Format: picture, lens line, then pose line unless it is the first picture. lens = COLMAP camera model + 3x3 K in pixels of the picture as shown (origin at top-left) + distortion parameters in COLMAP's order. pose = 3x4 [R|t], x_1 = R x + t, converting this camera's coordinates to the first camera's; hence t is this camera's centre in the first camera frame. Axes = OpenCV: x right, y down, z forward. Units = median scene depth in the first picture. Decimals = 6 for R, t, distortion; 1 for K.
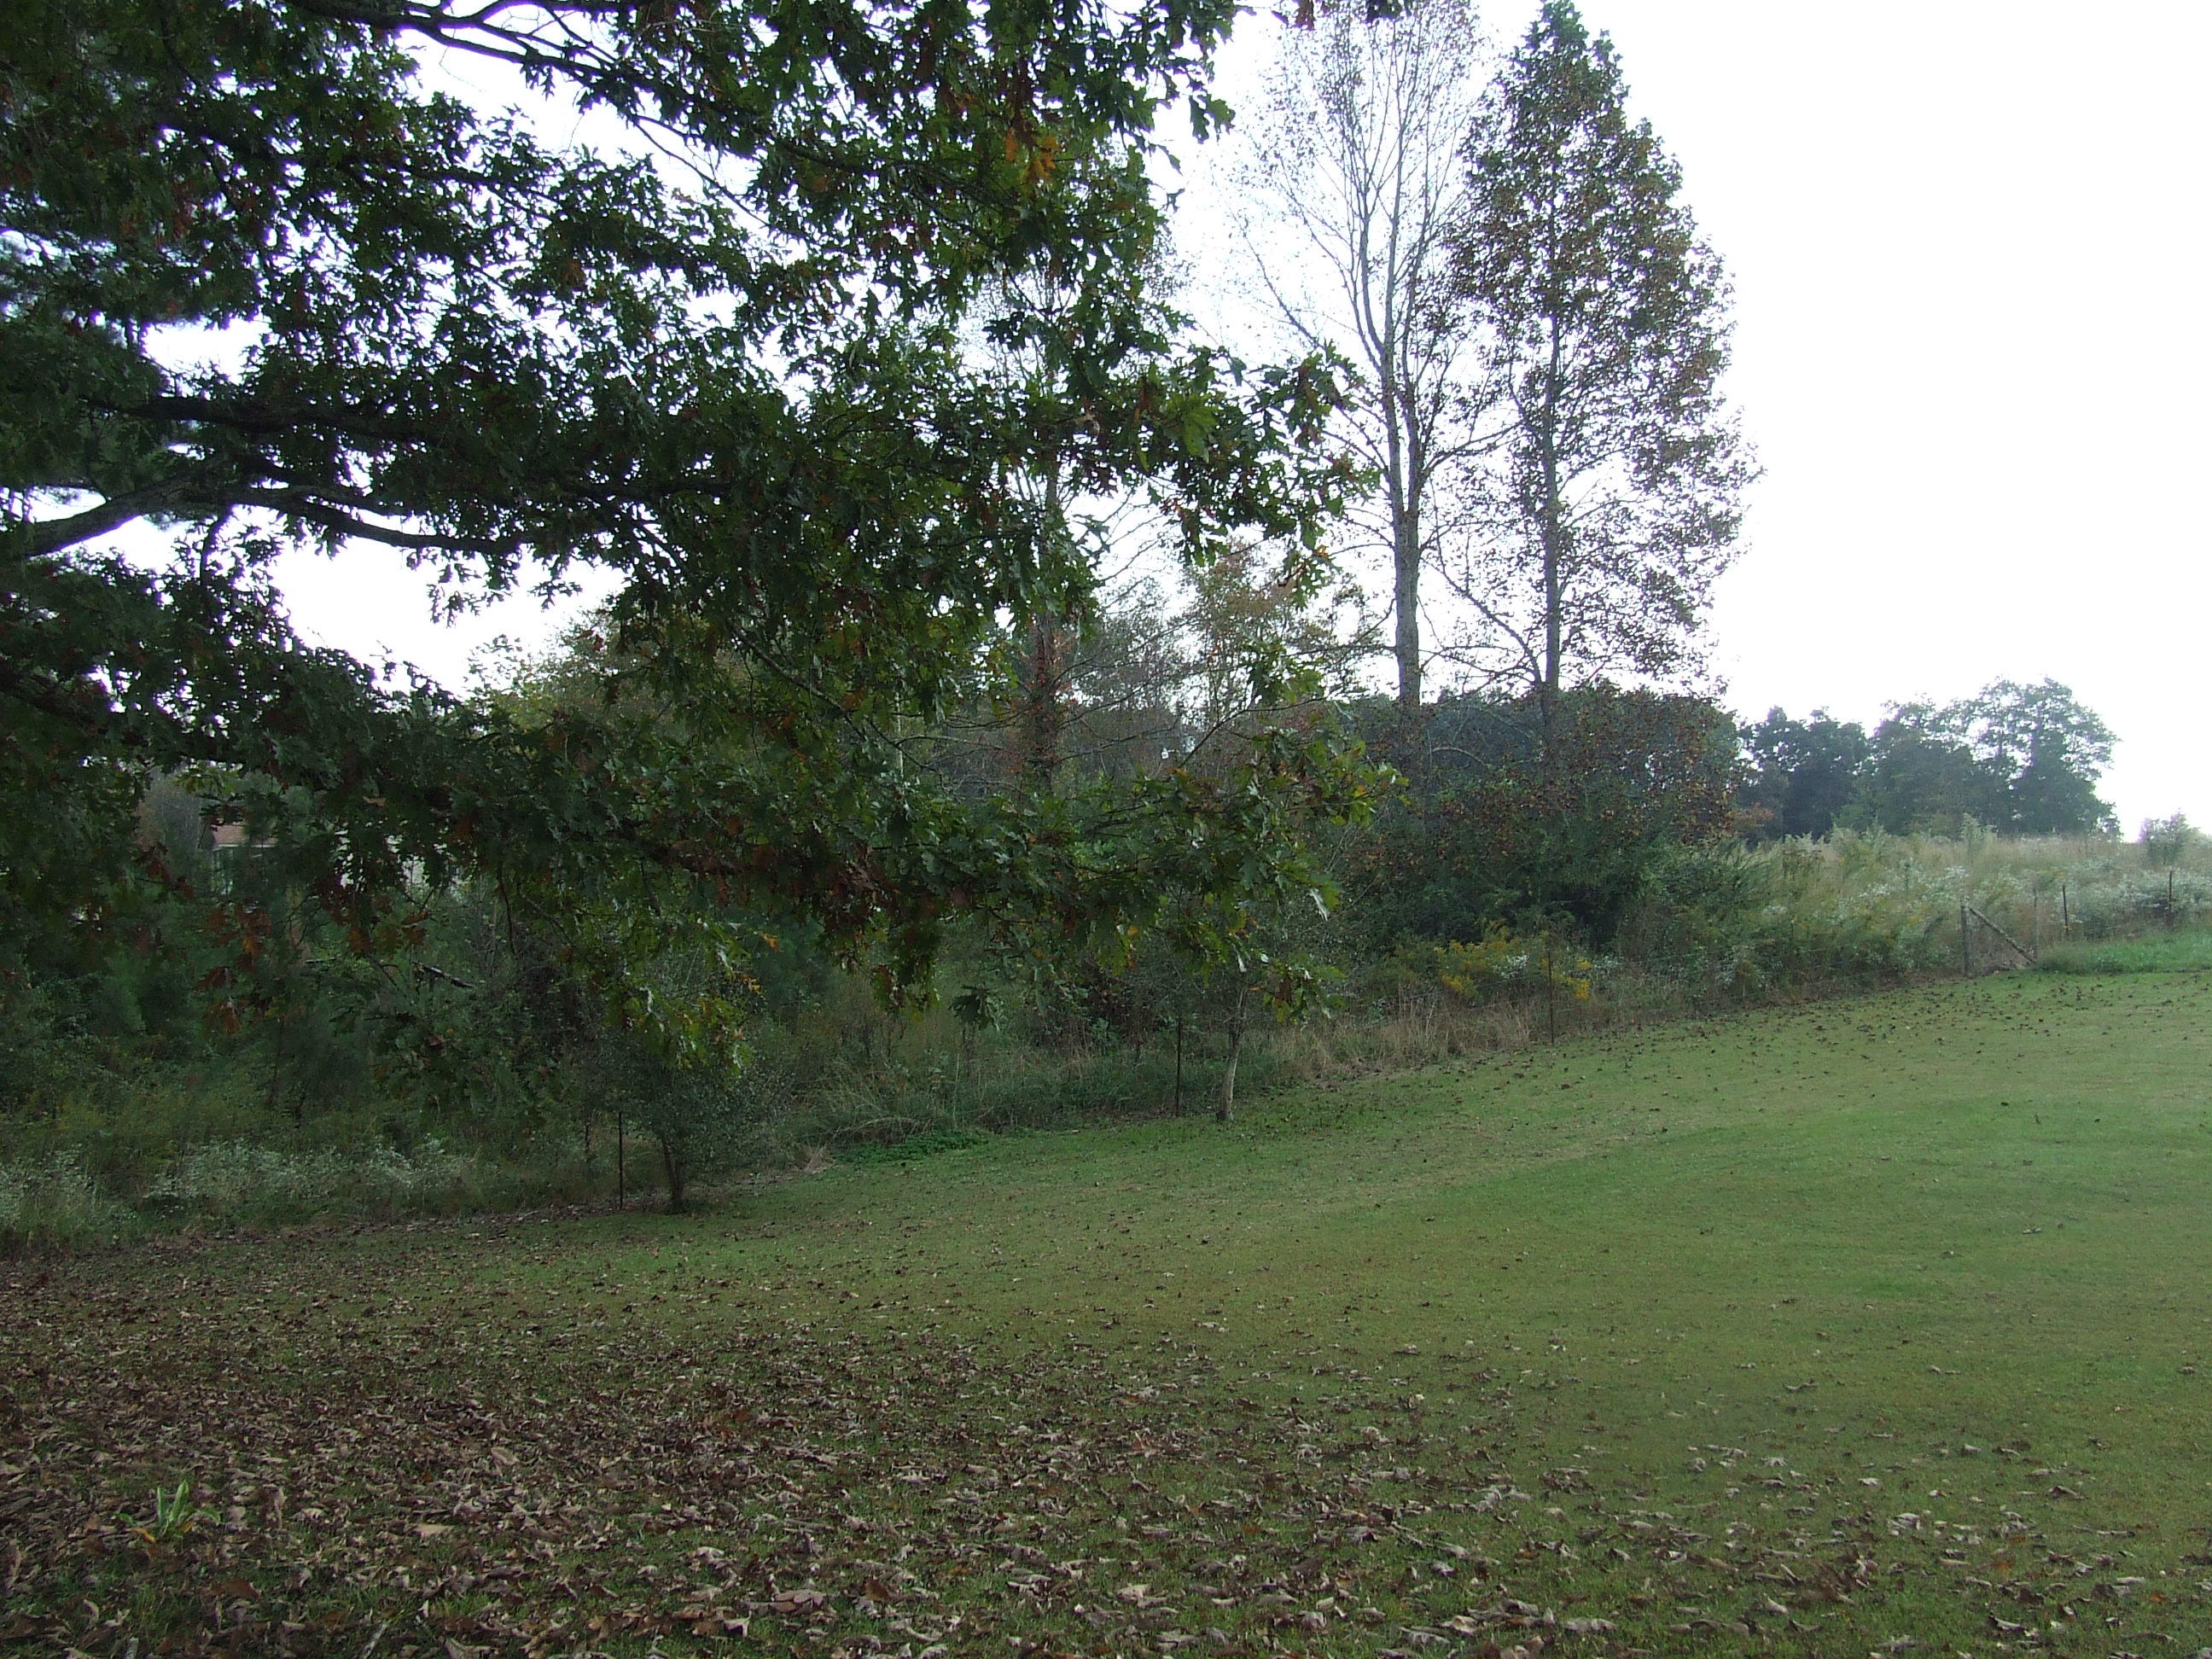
lens RADIAL K [[2423.5, 0, 1110.0], [0, 2423.5, 865.0], [0, 0, 1]] dist [-0.064611, 0.000000]
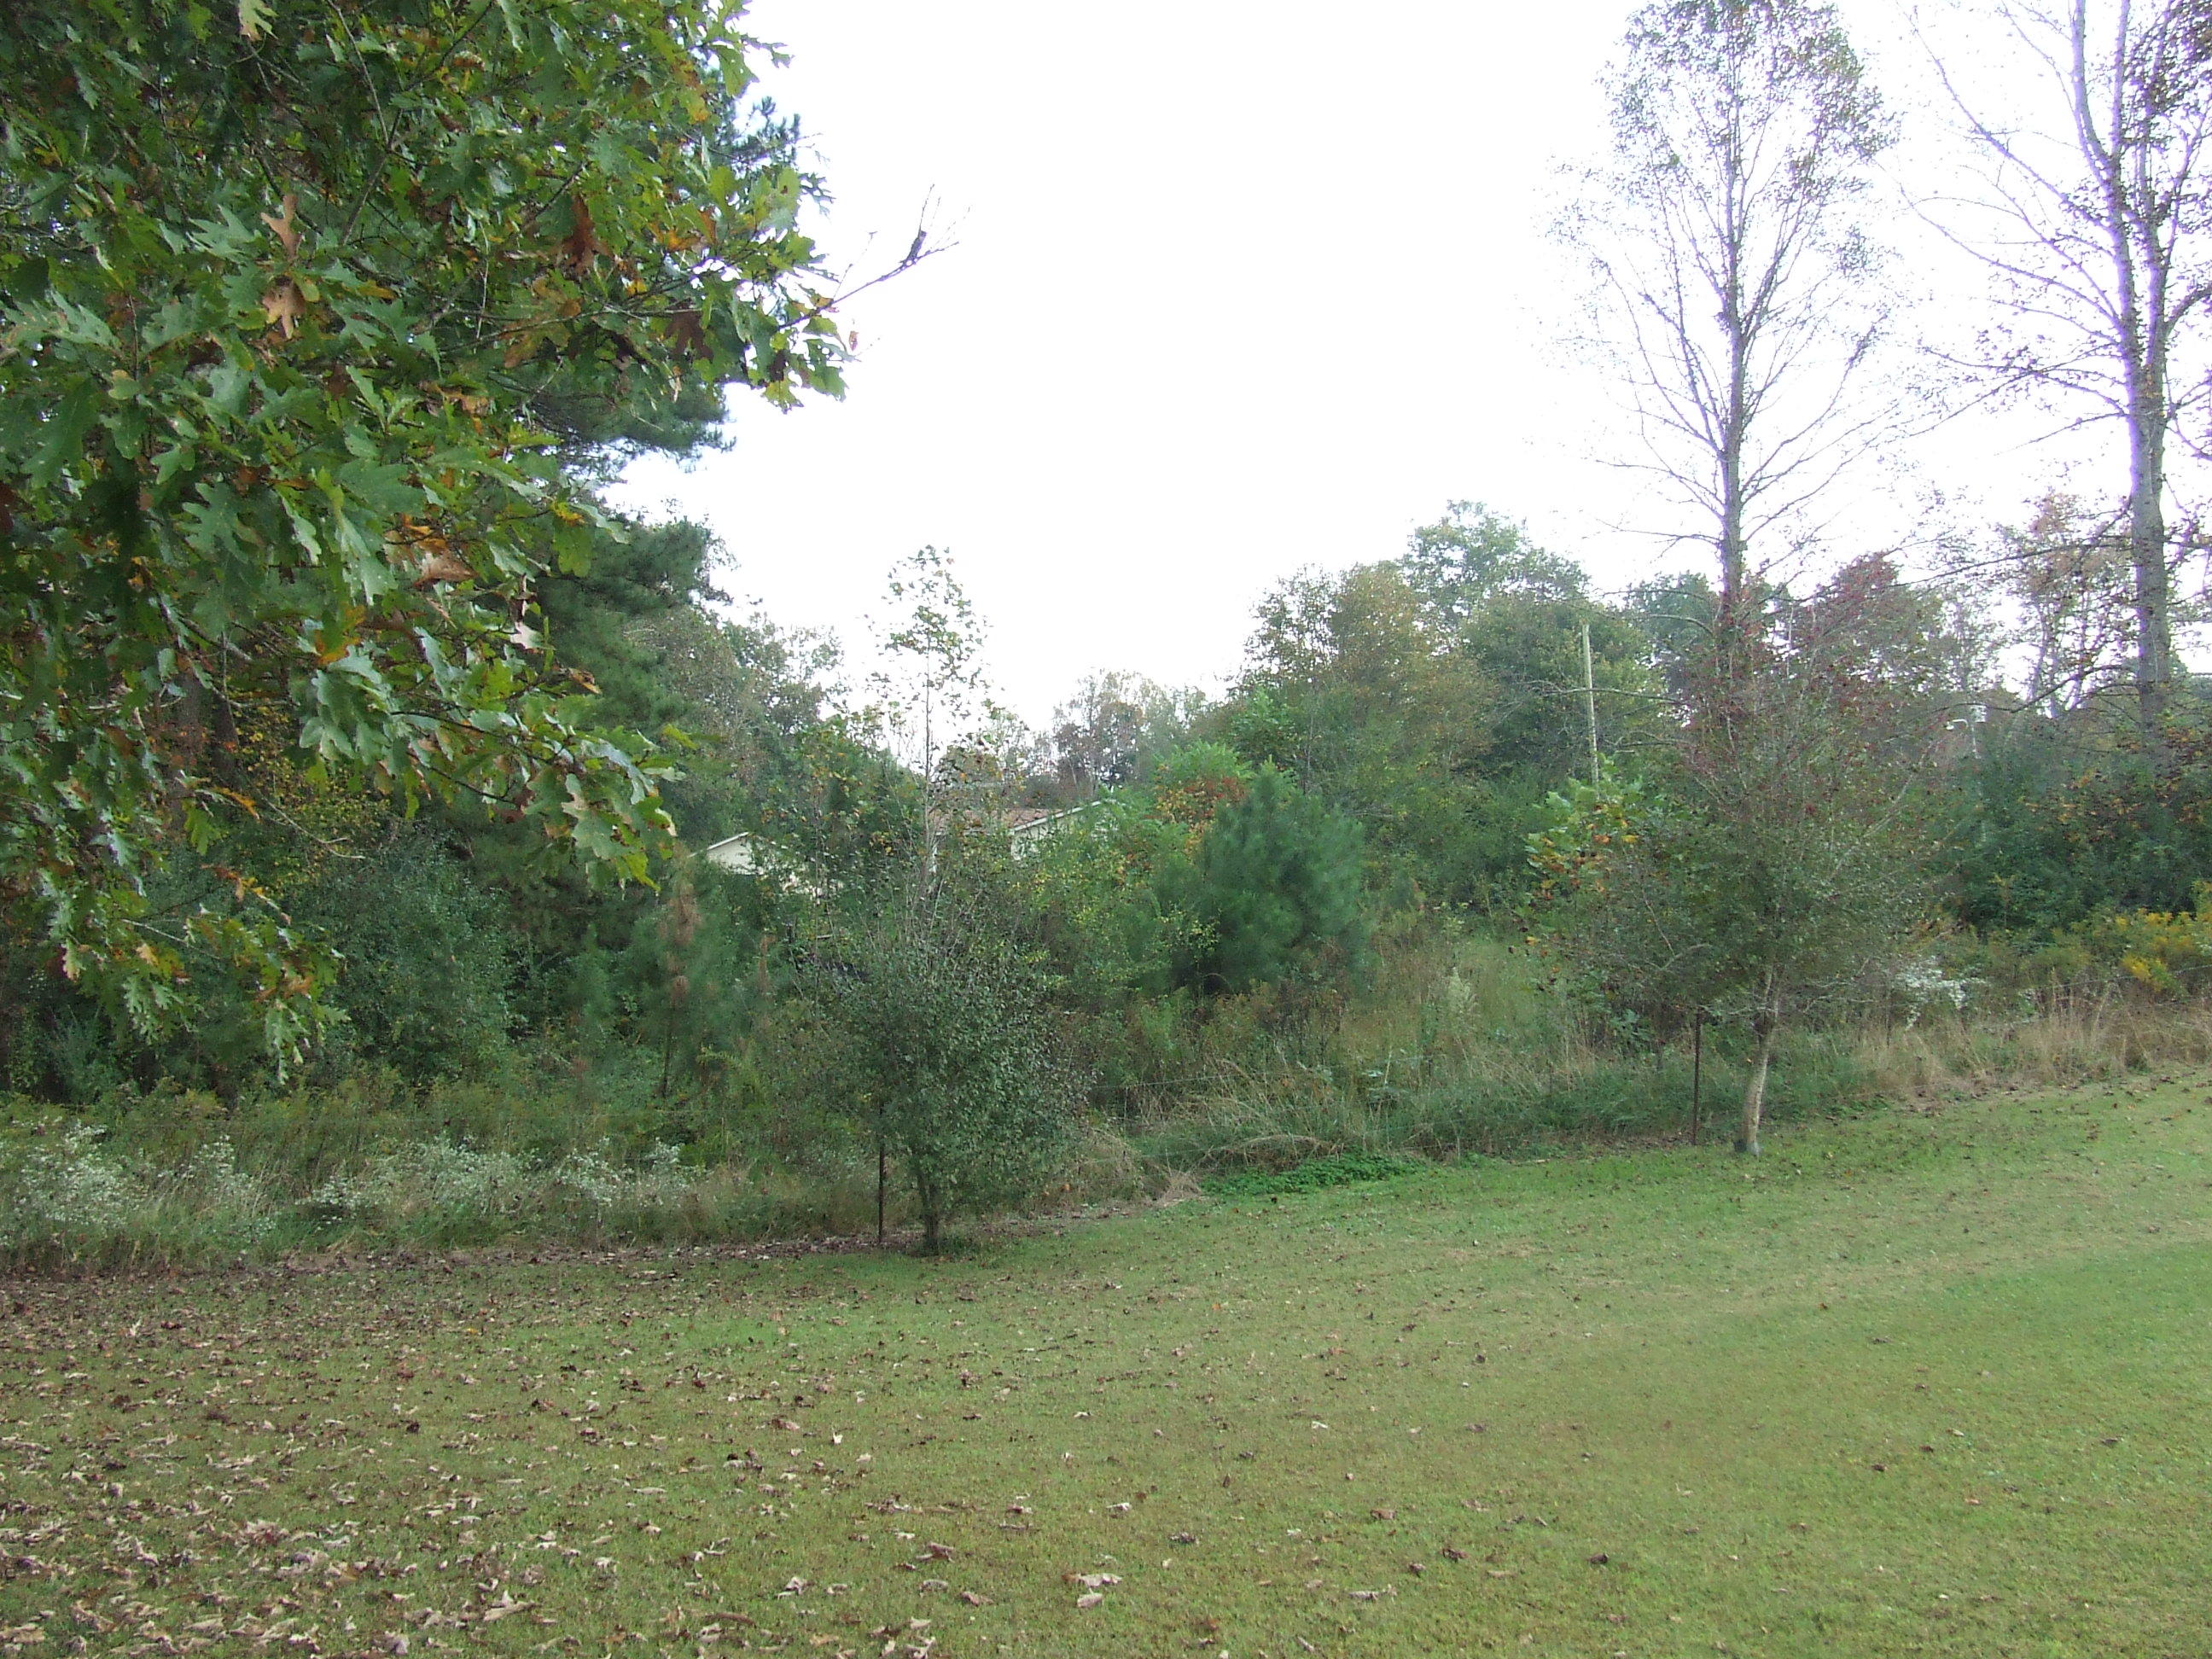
lens RADIAL K [[2423.5, 0, 1097.6], [0, 2423.5, 842.1], [0, 0, 1]] dist [-0.064611, 0.000000]
pose [[0.939302, -0.006756, -0.343026, 0.109897], [0.003212, 0.999935, -0.010901, 0.020967], [0.343078, 0.009138, 0.939263, 0.267800]]
